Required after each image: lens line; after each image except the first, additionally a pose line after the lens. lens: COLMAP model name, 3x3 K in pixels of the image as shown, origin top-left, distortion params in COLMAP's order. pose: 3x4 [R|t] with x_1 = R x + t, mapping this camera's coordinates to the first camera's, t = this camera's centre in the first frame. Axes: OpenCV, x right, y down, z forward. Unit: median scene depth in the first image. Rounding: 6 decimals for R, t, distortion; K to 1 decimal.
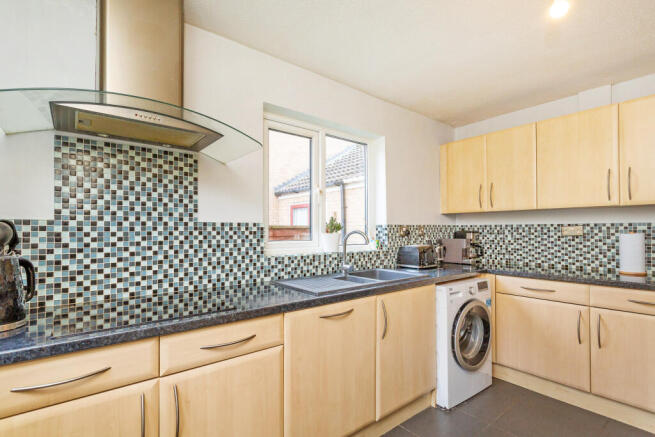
lens RADIAL K [[317.3, 0, 330.5], [0, 317.3, 221.7], [0, 0, 1]] dist [0.001206, 0.000374]
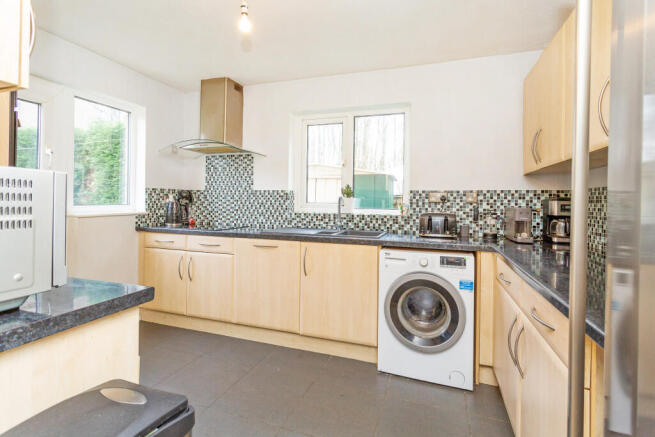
lens RADIAL K [[317.3, 0, 333.6], [0, 317.3, 201.0], [0, 0, 1]] dist [0.001206, 0.000374]
pose [[0.525279, 0.008292, -0.850890, 1.410336], [0.007145, 0.999874, 0.014155, 0.041912], [0.850900, -0.013515, 0.525154, 0.425630]]
